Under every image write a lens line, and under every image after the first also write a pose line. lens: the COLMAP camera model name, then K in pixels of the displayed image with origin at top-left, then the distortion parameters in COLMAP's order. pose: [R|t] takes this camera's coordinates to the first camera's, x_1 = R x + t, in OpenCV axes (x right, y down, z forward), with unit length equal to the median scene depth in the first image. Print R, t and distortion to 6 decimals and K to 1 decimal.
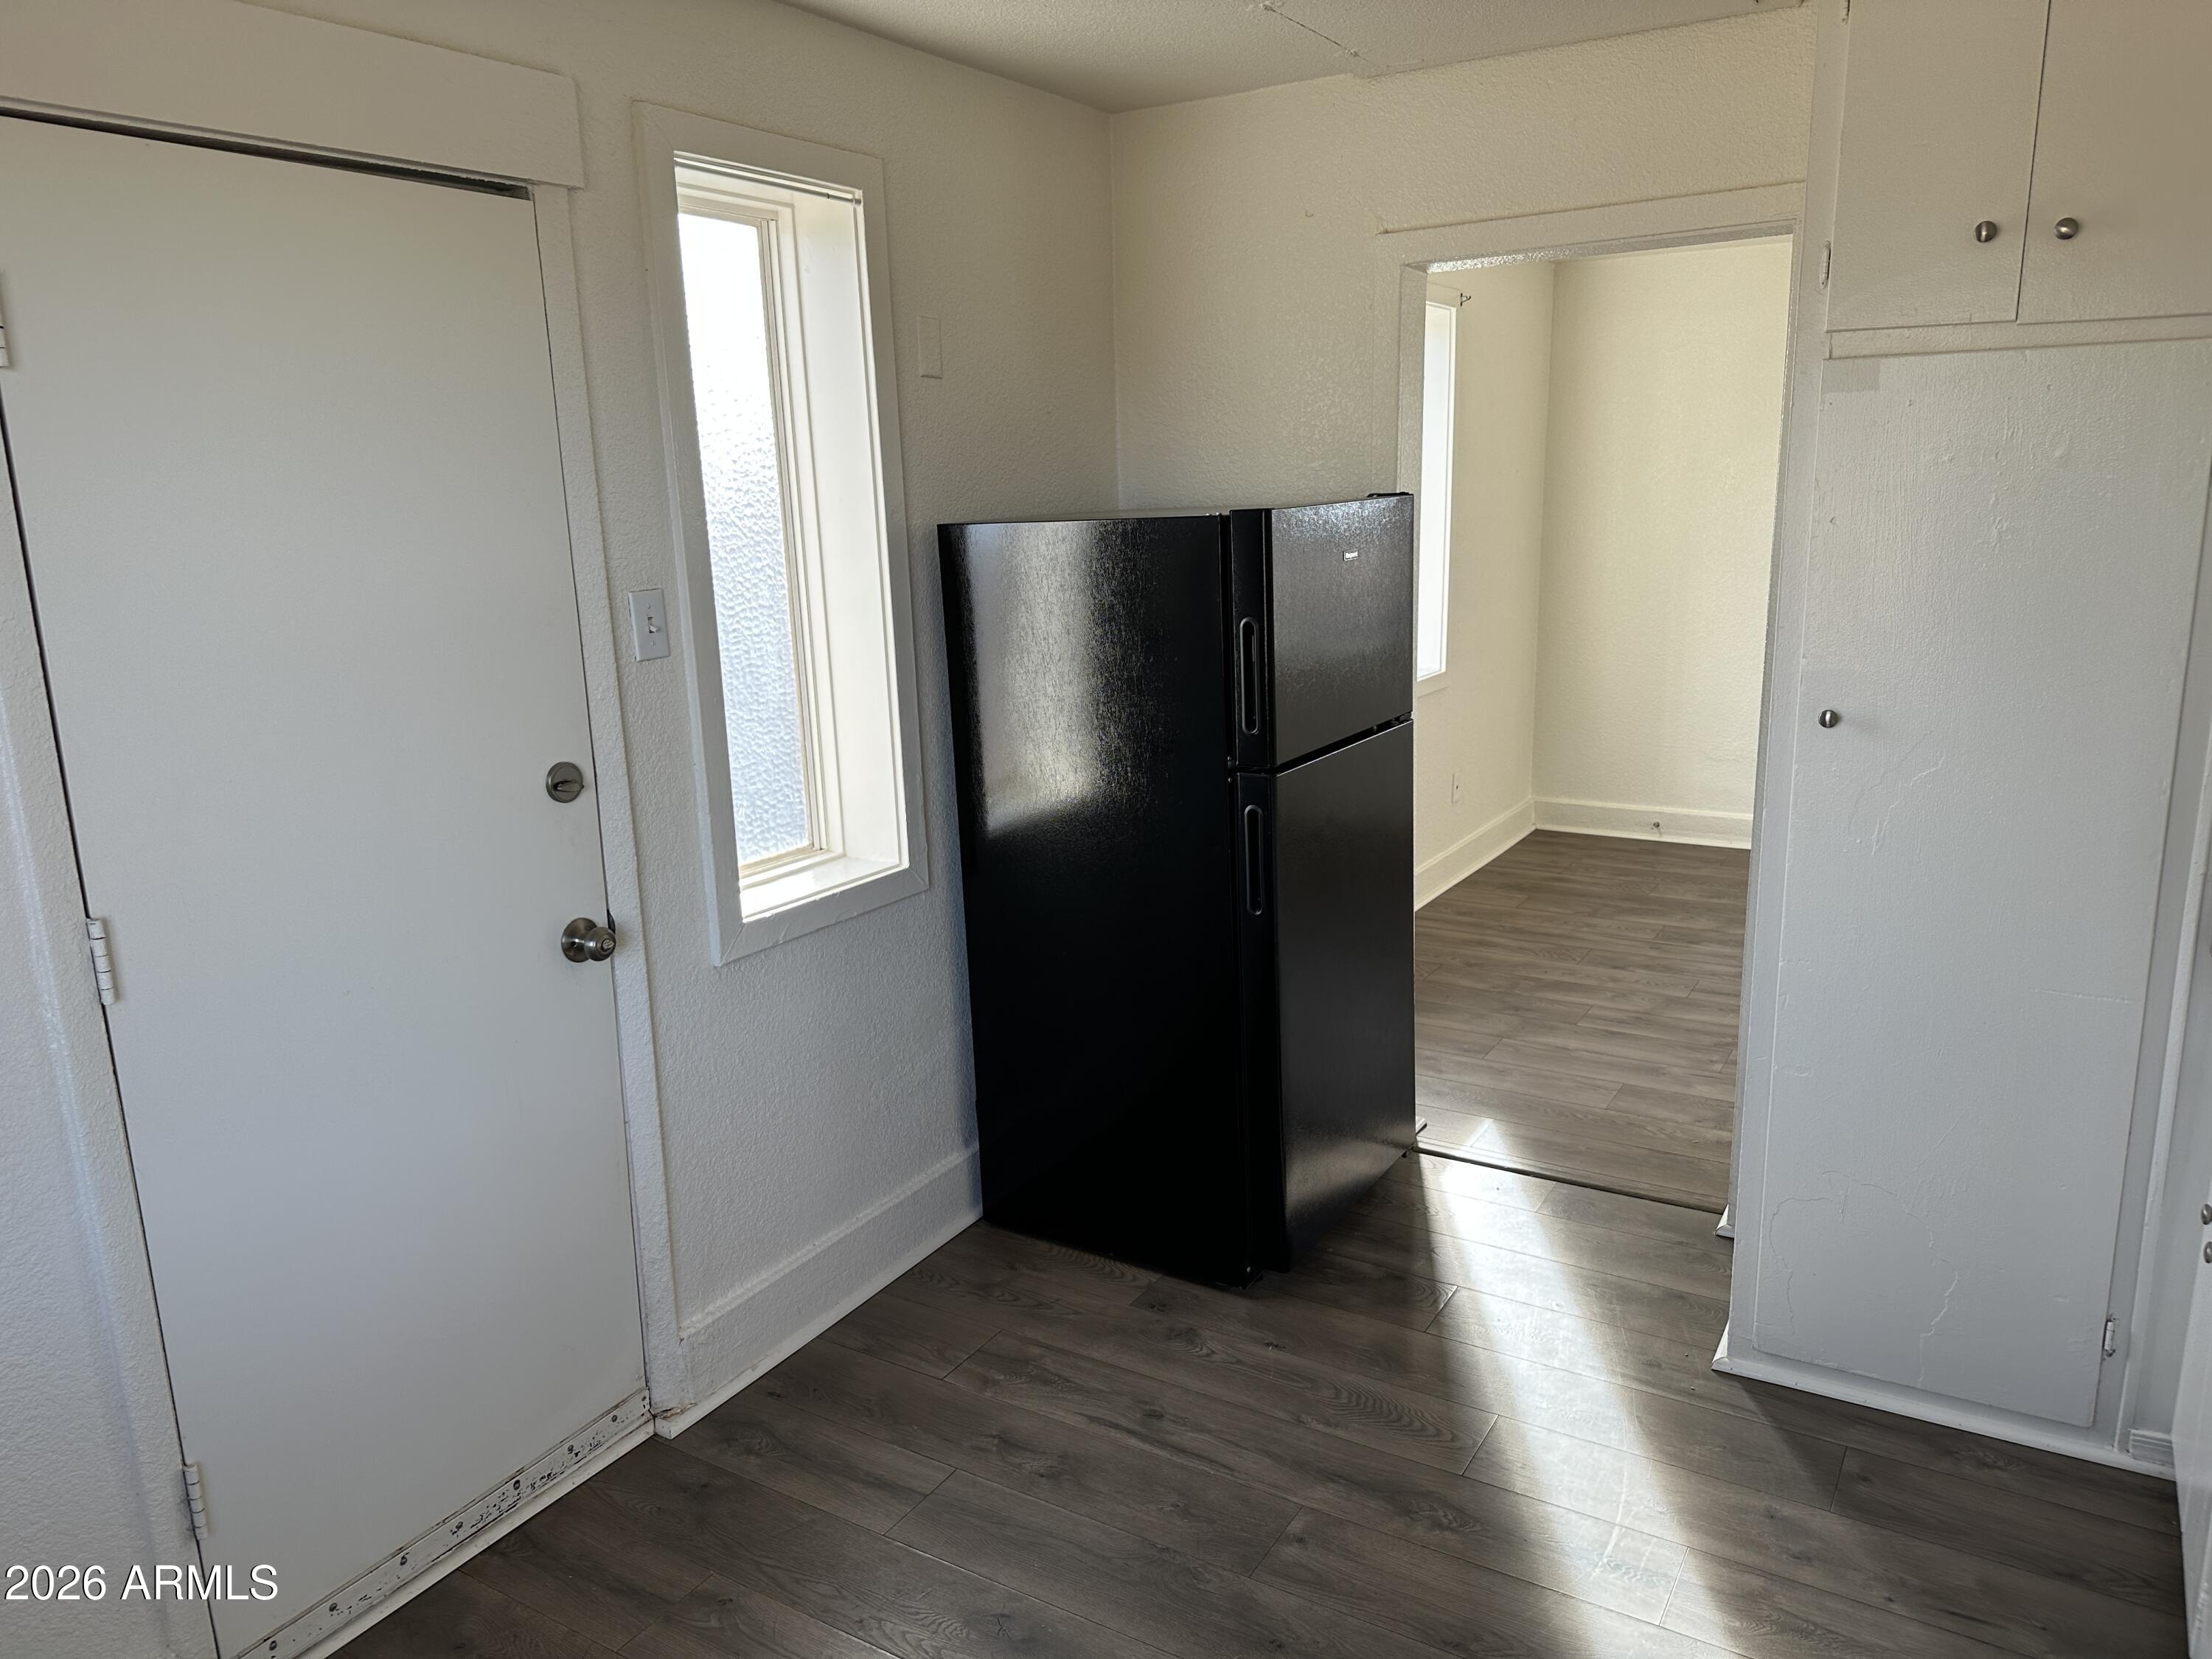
lens RADIAL K [[1557.8, 0, 1106.0], [0, 1557.8, 829.5], [0, 0, 1]] dist [0.004324, -0.001037]
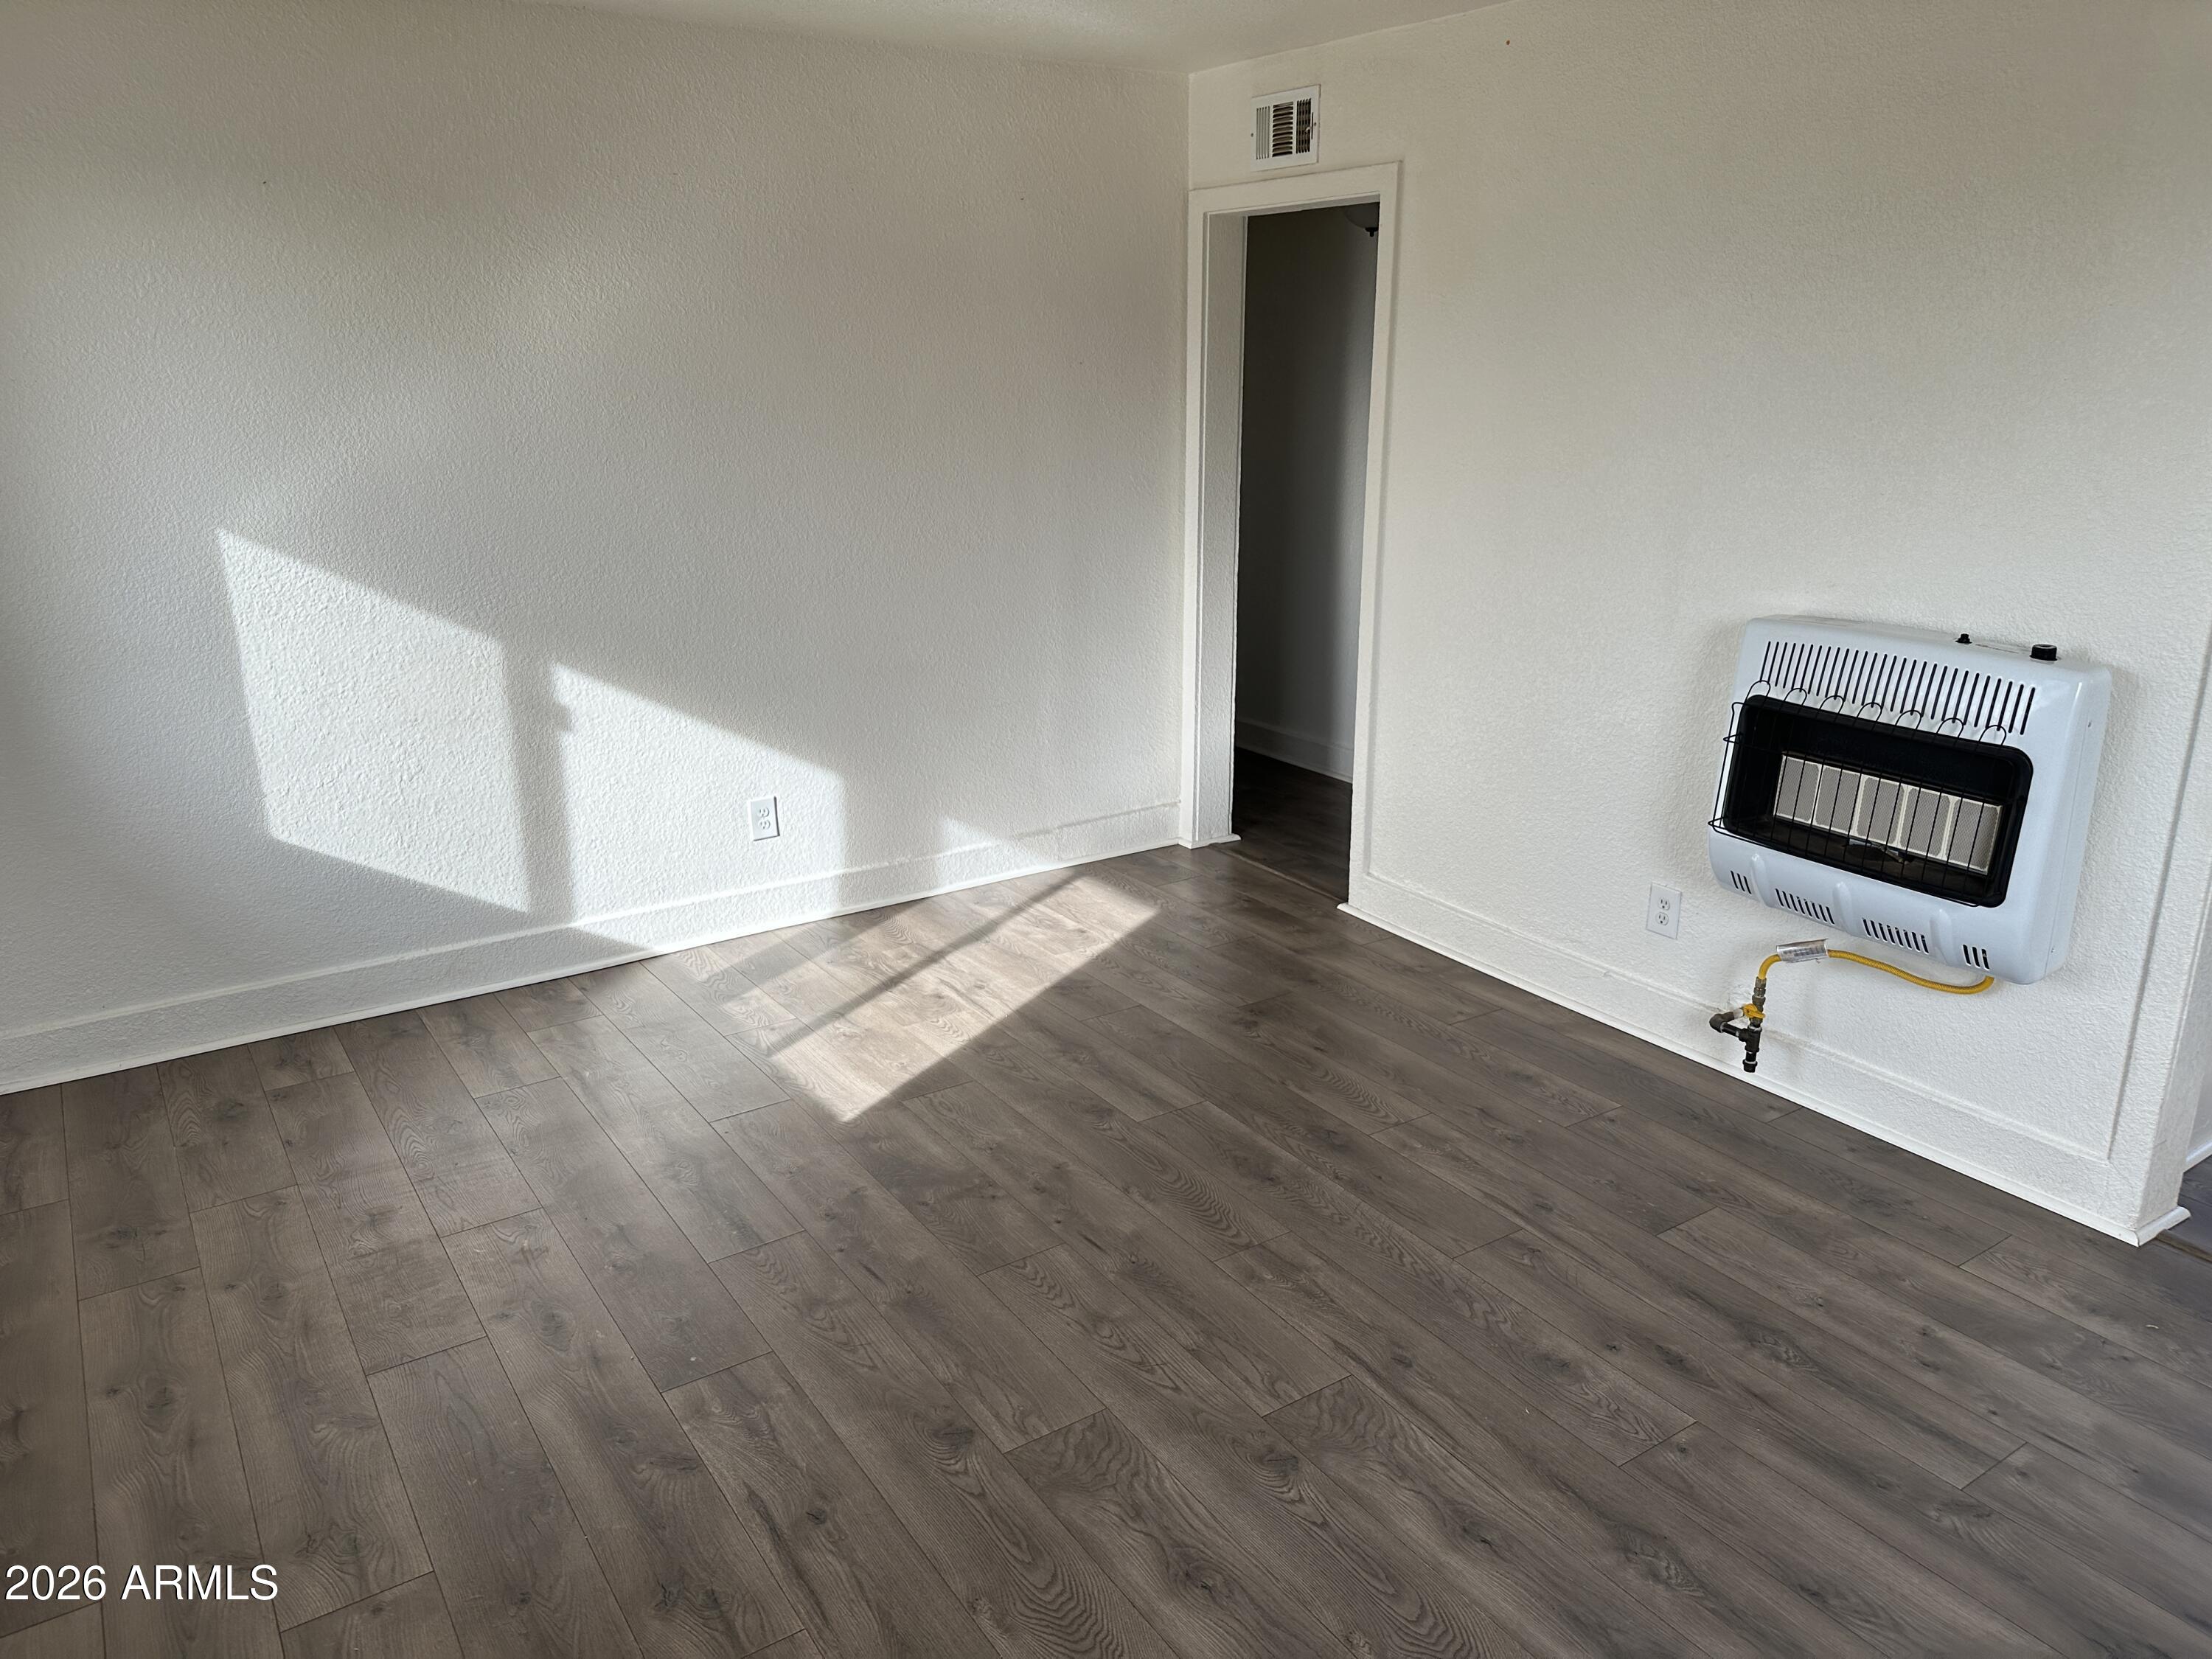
lens RADIAL K [[1557.8, 0, 1106.0], [0, 1557.8, 829.5], [0, 0, 1]] dist [0.004324, -0.001037]
pose [[-0.908620, -0.101201, 0.405176, 0.365092], [0.105976, 0.882564, 0.458093, -0.259582], [-0.403954, 0.459172, -0.791191, 1.107156]]
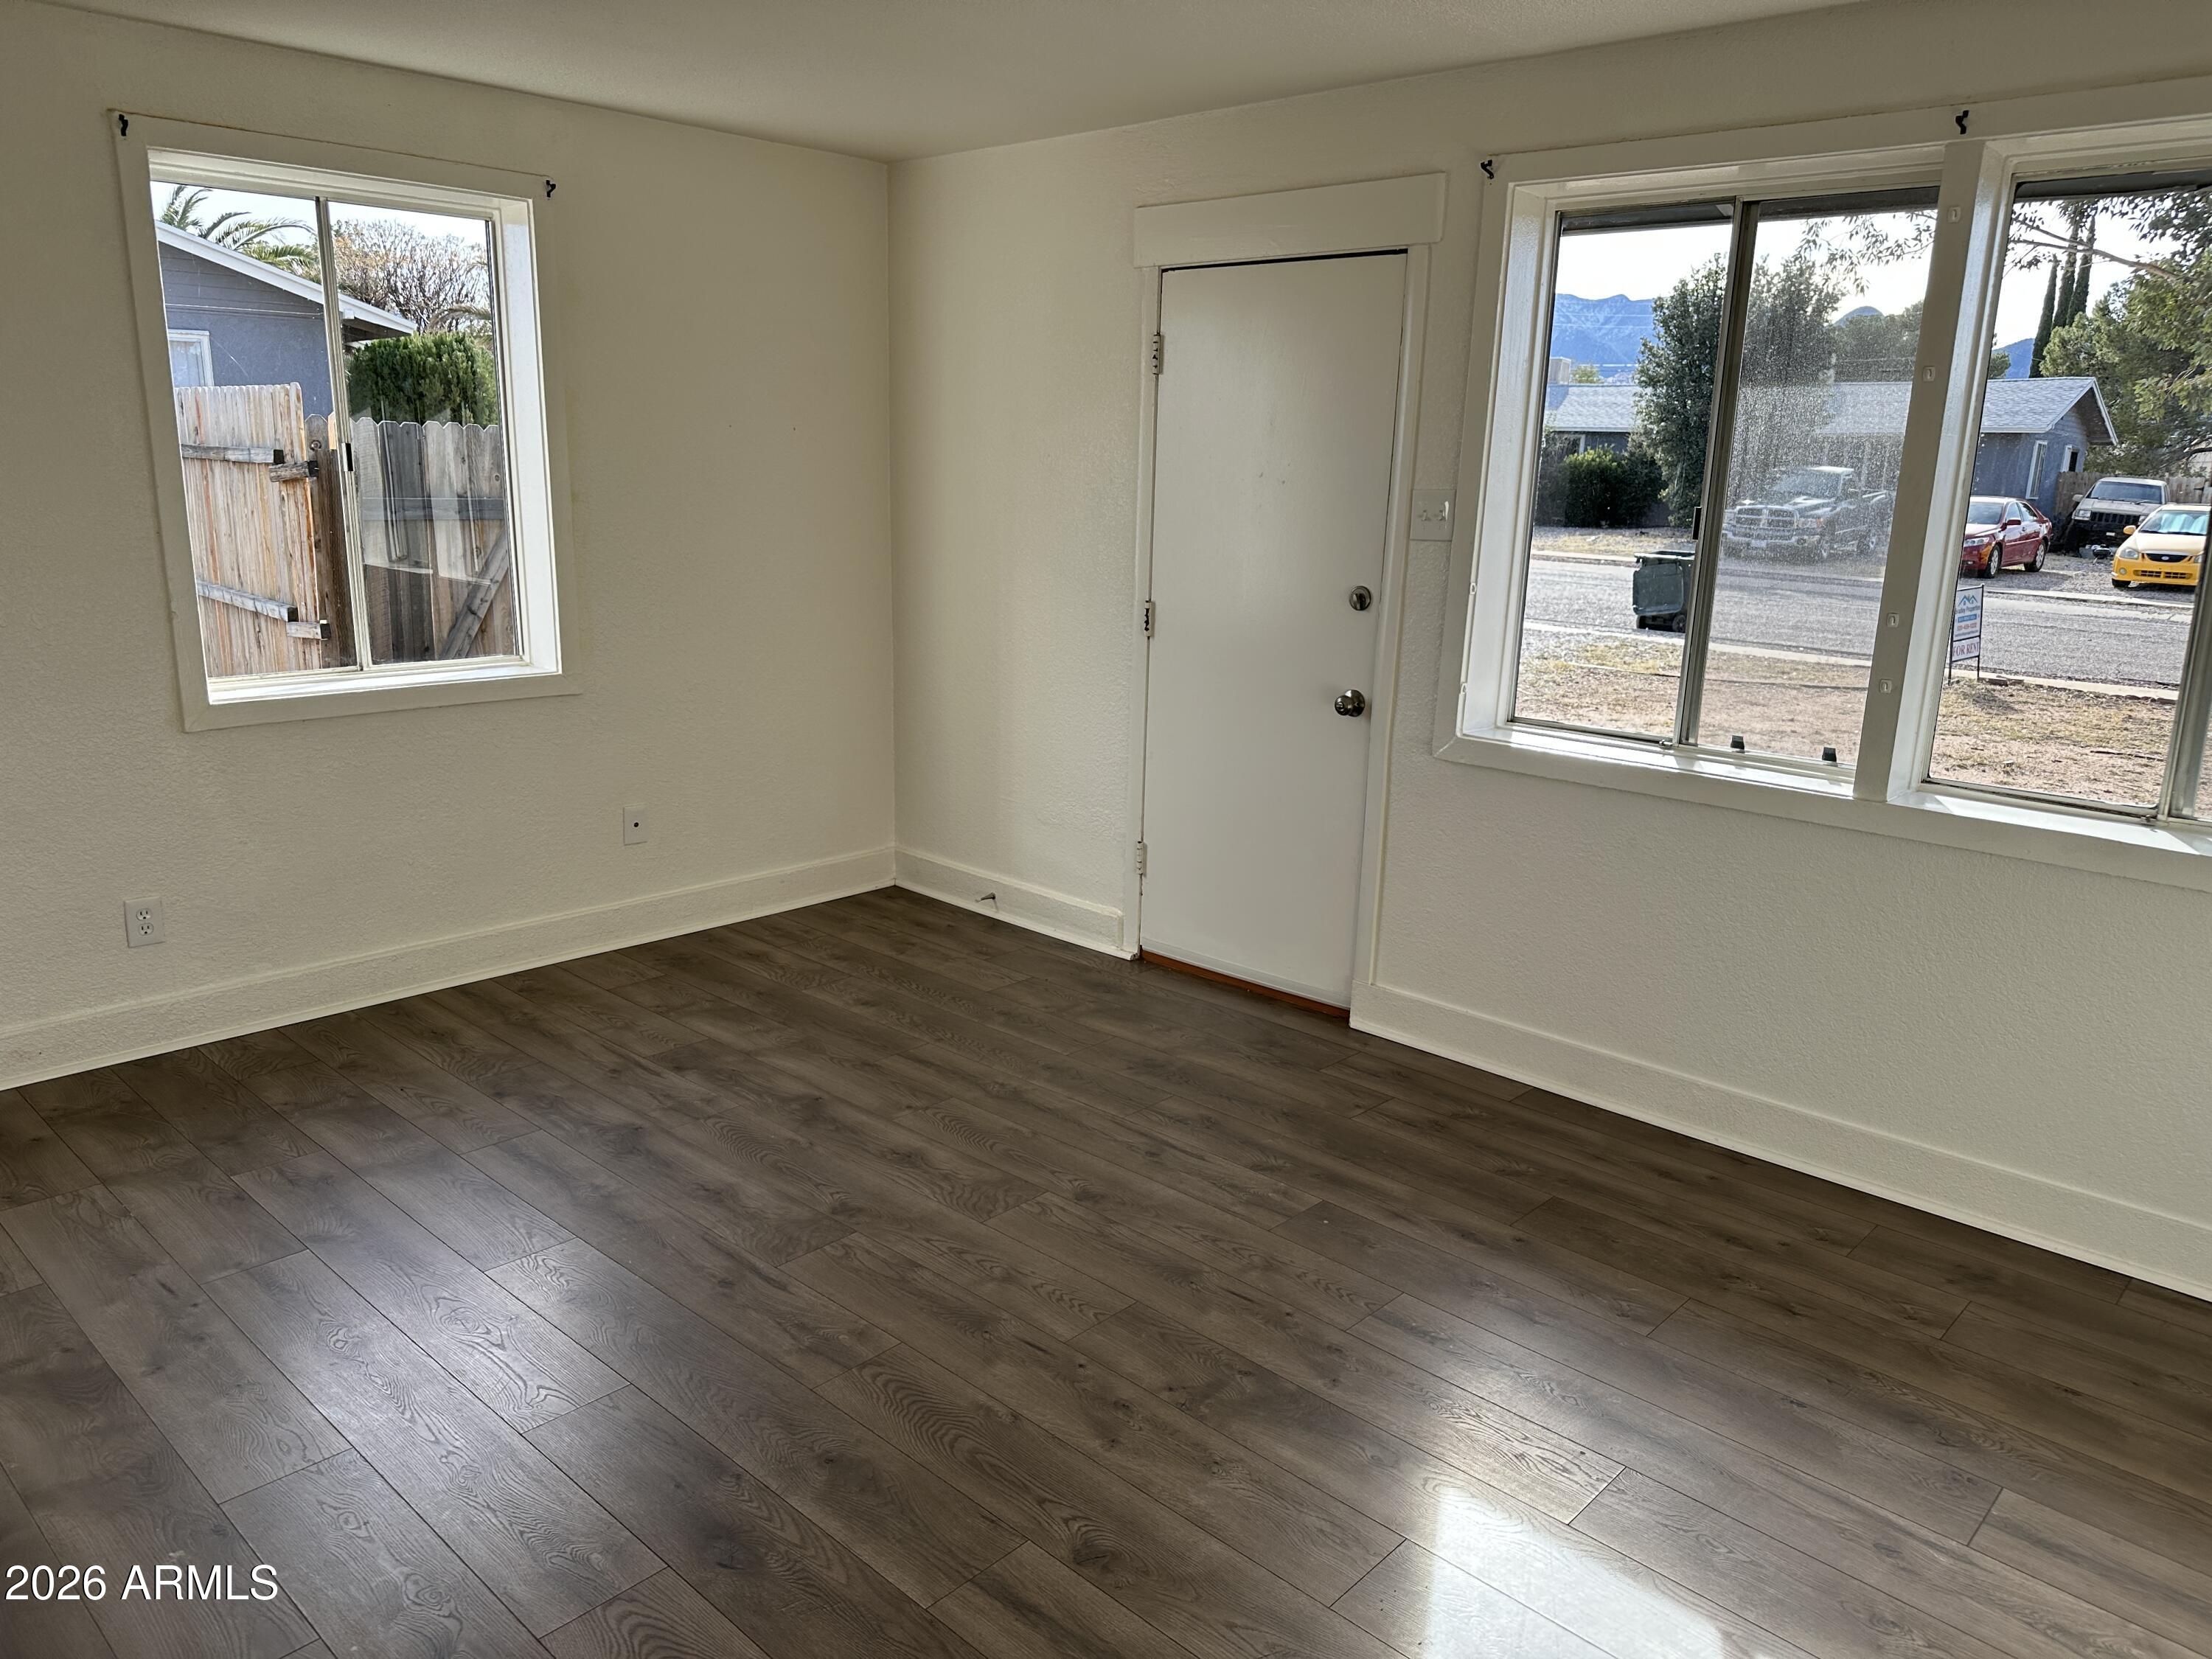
lens RADIAL K [[1557.8, 0, 1106.0], [0, 1557.8, 829.5], [0, 0, 1]] dist [0.004324, -0.001037]
pose [[0.976613, 0.090527, -0.195016, 0.665156], [-0.087499, 0.995873, 0.024105, -0.070980], [0.196393, -0.006478, 0.980504, 0.300476]]
